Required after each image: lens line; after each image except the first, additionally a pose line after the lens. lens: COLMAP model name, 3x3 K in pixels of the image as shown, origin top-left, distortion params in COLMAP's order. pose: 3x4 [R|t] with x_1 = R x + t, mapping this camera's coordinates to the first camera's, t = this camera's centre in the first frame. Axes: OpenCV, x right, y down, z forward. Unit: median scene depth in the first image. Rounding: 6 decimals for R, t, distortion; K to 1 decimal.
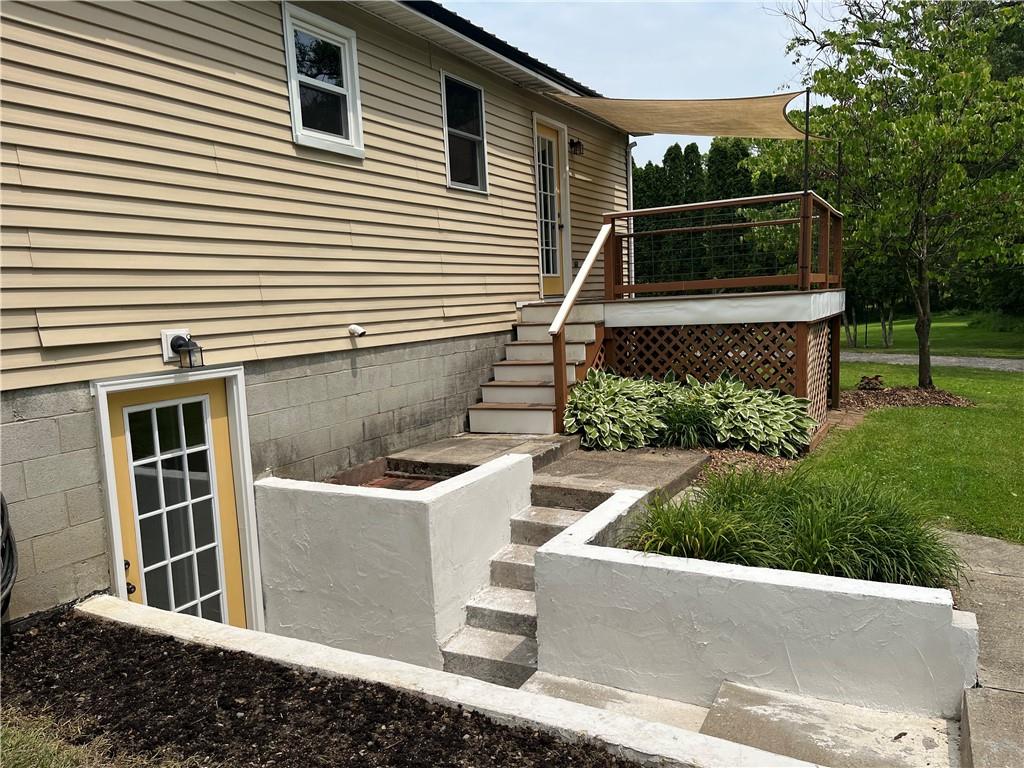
lens RADIAL K [[774.4, 0, 512.0], [0, 774.4, 384.0], [0, 0, 1]] dist [0.082664, -0.116462]
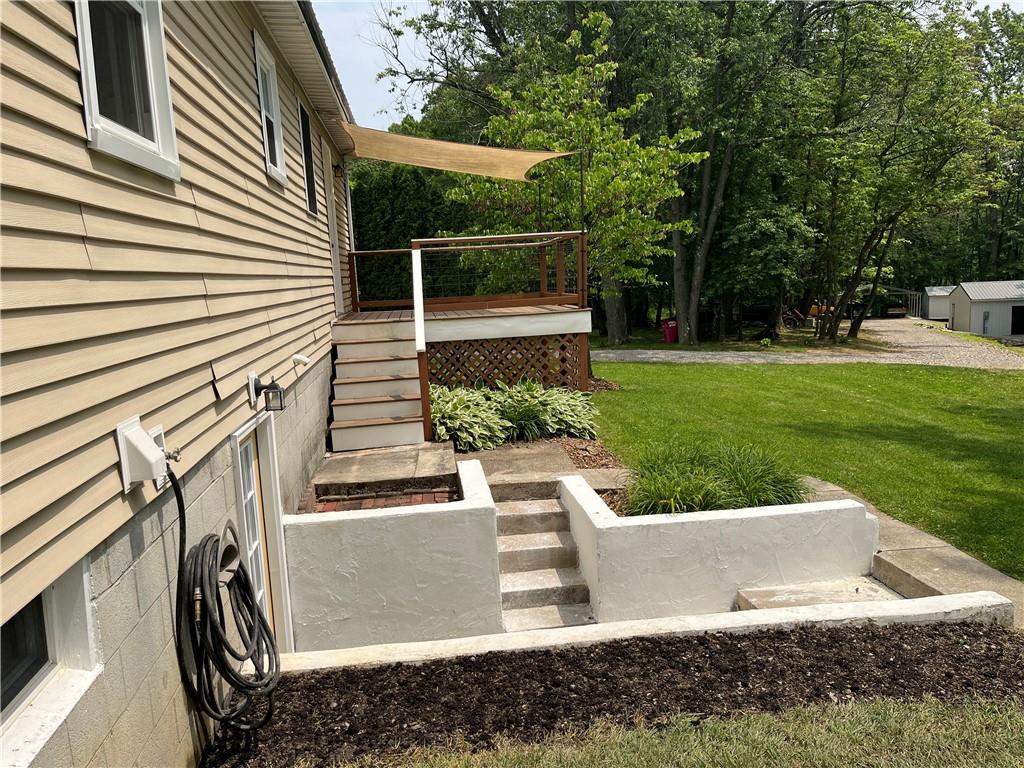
lens RADIAL K [[774.4, 0, 512.0], [0, 774.4, 384.0], [0, 0, 1]] dist [0.082664, -0.116462]
pose [[0.822490, -0.075123, 0.563797, -0.648254], [0.075546, 0.996886, 0.022620, -0.048188], [-0.563741, 0.023988, 0.825603, 0.026454]]
